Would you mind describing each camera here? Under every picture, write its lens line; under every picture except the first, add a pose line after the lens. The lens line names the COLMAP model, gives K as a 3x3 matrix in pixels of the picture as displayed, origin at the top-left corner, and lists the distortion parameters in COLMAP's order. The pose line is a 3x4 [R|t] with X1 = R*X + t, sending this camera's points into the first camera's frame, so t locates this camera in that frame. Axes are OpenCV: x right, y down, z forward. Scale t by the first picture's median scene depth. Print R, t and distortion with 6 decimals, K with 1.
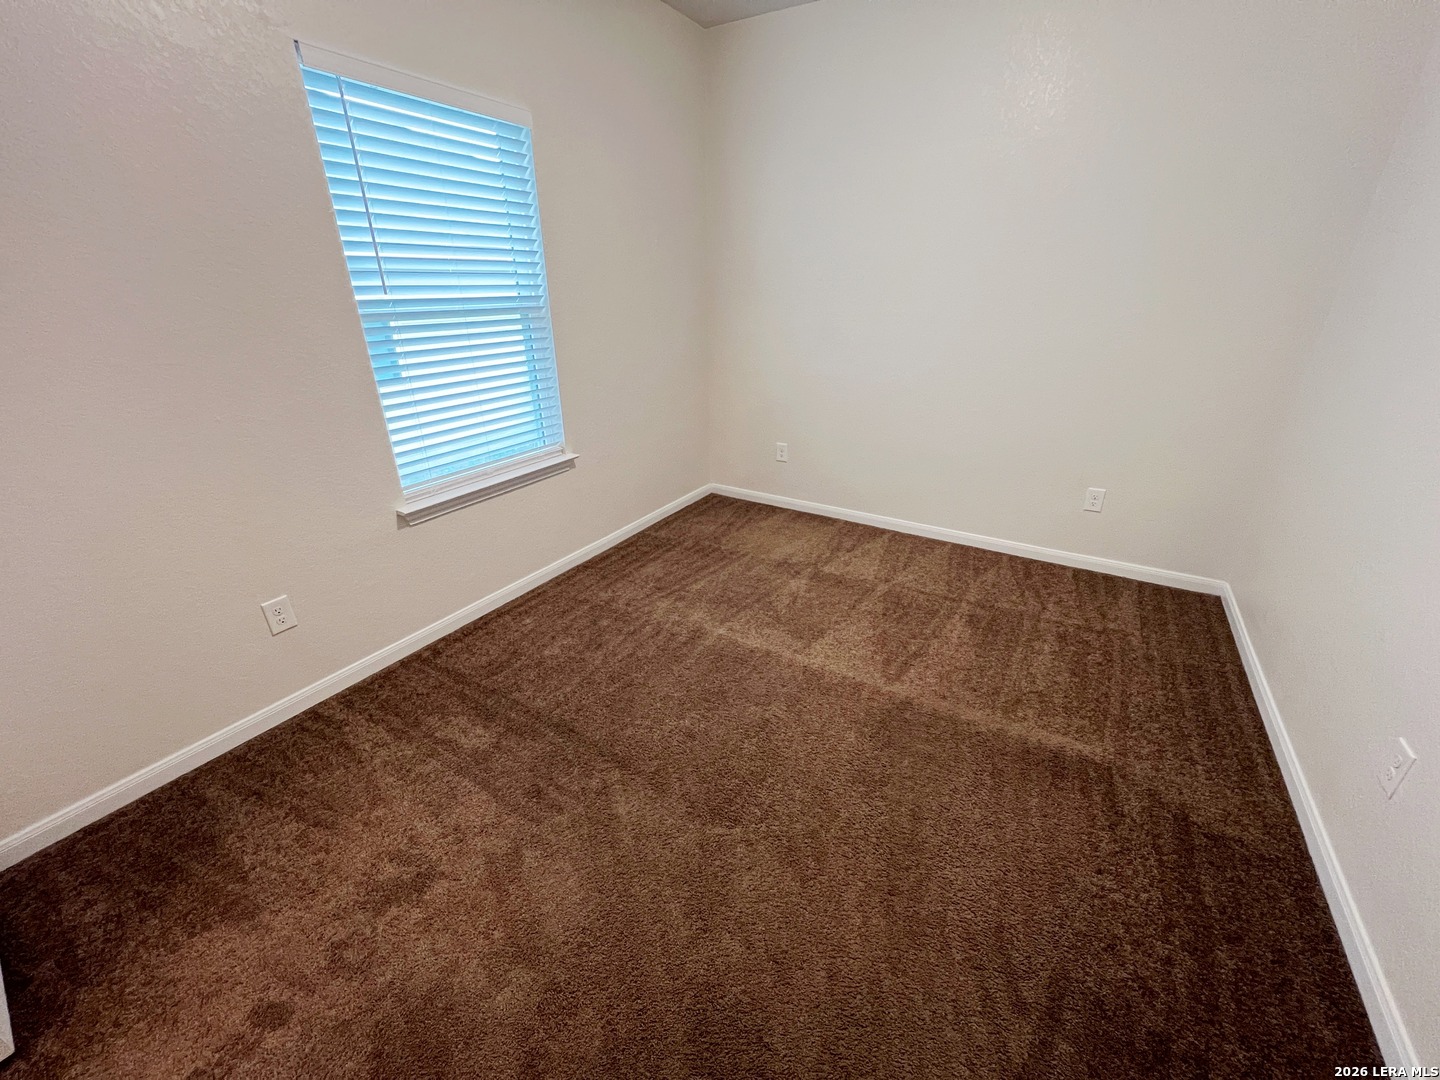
lens RADIAL K [[575.4, 0, 715.8], [0, 575.4, 535.1], [0, 0, 1]] dist [0.001389, 0.000786]
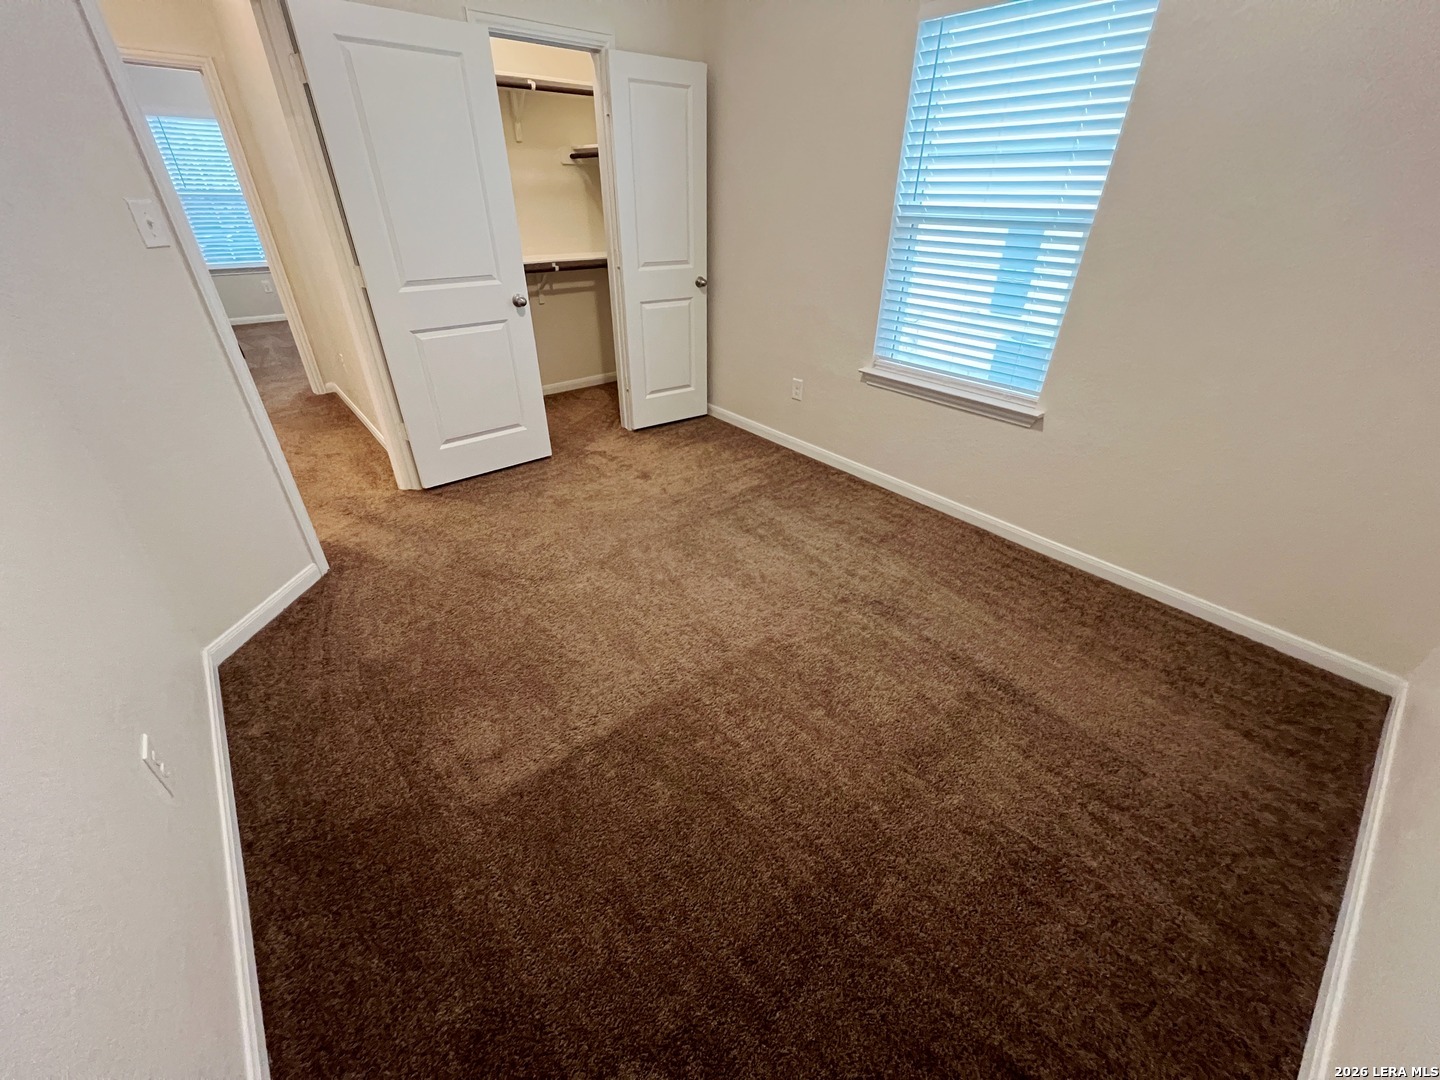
lens RADIAL K [[575.4, 0, 728.1], [0, 575.4, 533.7], [0, 0, 1]] dist [0.001389, 0.000786]
pose [[-0.303911, 0.479602, -0.823177, 0.860377], [-0.396577, 0.721942, 0.567034, -0.404114], [0.866236, 0.498780, -0.029207, 0.951996]]
